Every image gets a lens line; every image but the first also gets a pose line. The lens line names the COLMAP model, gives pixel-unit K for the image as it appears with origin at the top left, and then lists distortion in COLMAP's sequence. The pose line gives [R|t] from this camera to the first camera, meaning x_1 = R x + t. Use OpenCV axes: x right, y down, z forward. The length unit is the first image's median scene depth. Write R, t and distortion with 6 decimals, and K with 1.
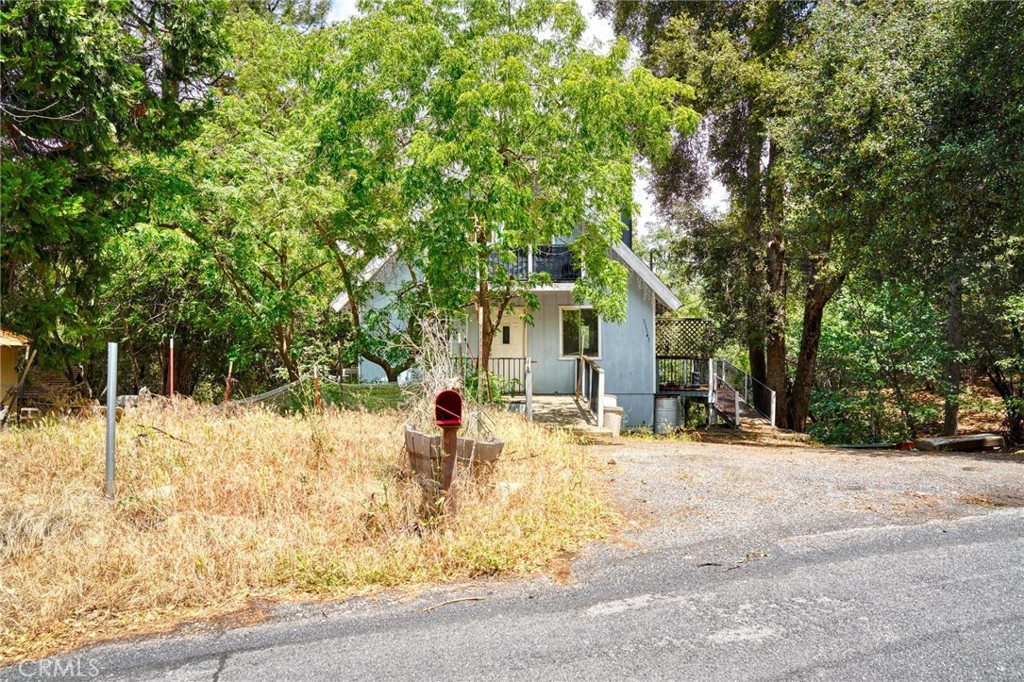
lens RADIAL K [[705.9, 0, 512.0], [0, 705.9, 341.0], [0, 0, 1]] dist [-0.144268, 0.111246]
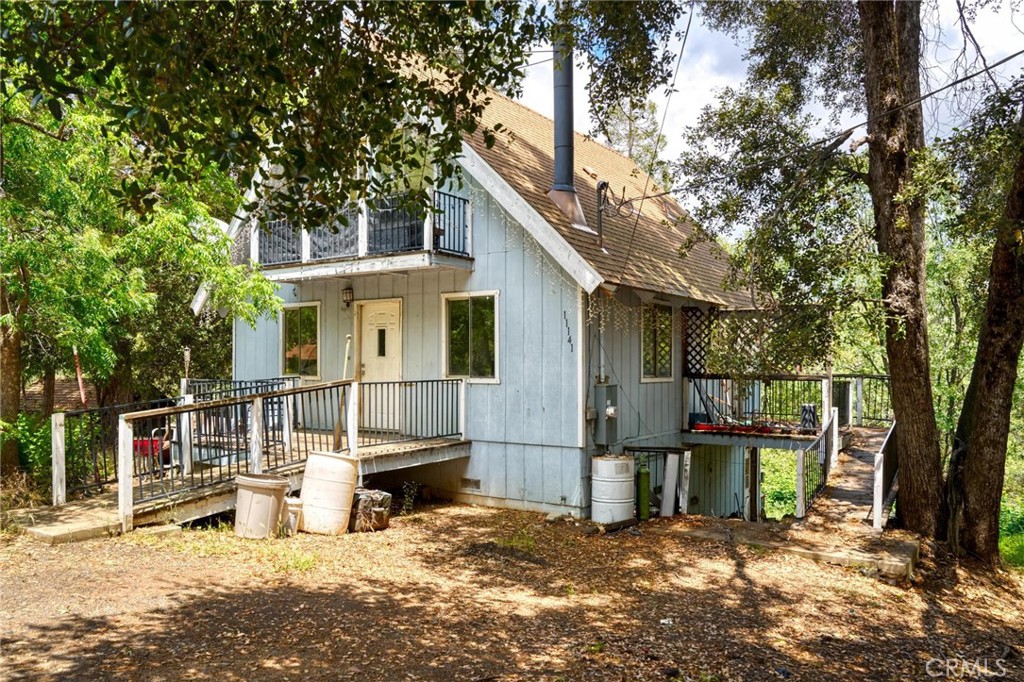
lens RADIAL K [[787.8, 0, 512.0], [0, 787.8, 341.0], [0, 0, 1]] dist [-0.101677, 0.116307]
pose [[0.849294, -0.015132, -0.527703, 0.478109], [0.012654, 0.999885, -0.008306, -0.002963], [0.527768, 0.000377, 0.849388, 0.452284]]
